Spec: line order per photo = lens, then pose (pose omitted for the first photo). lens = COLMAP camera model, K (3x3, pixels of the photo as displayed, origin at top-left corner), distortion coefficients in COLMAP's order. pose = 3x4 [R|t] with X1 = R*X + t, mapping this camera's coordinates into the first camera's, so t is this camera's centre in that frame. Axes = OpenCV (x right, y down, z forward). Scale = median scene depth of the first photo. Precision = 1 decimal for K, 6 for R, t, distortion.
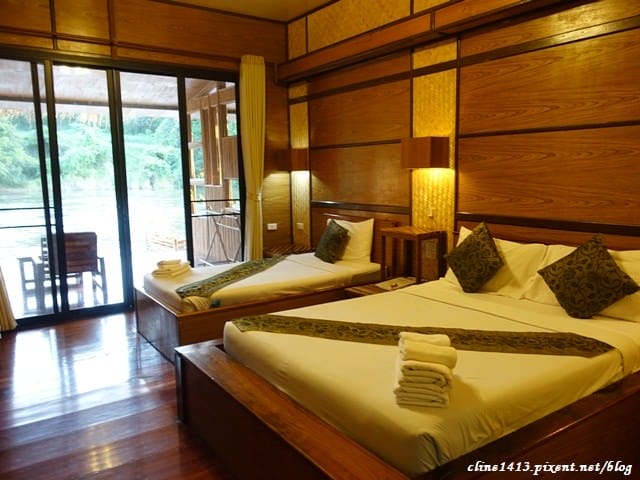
lens RADIAL K [[501.7, 0, 320.0], [0, 501.7, 240.0], [0, 0, 1]] dist [0.009846, -0.004091]
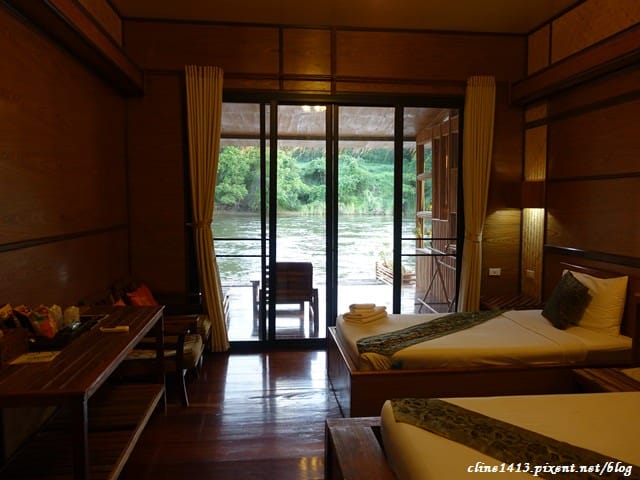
lens RADIAL K [[501.7, 0, 320.0], [0, 501.7, 240.0], [0, 0, 1]] dist [0.009846, -0.004091]
pose [[0.880005, 0.052027, -0.472107, 0.057453], [-0.076996, 0.996461, -0.033709, -0.038163], [0.468683, 0.066014, 0.880897, 0.138692]]
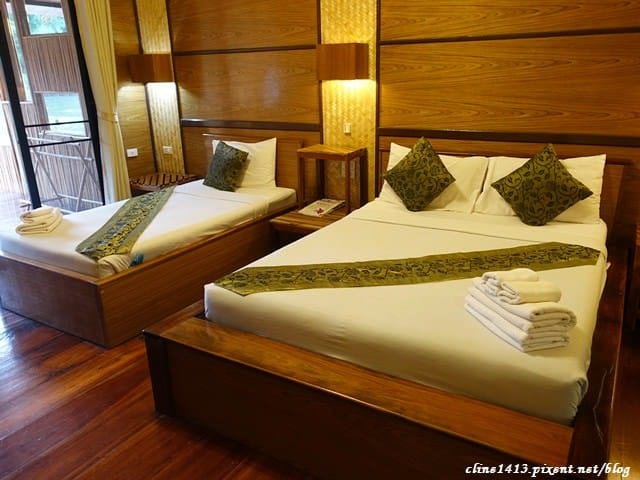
lens RADIAL K [[501.7, 0, 320.0], [0, 501.7, 240.0], [0, 0, 1]] dist [0.009846, -0.004091]
pose [[0.910231, -0.134957, 0.391493, -0.206944], [0.064306, 0.980000, 0.188319, -0.028923], [-0.409078, -0.146238, 0.900705, 0.141839]]
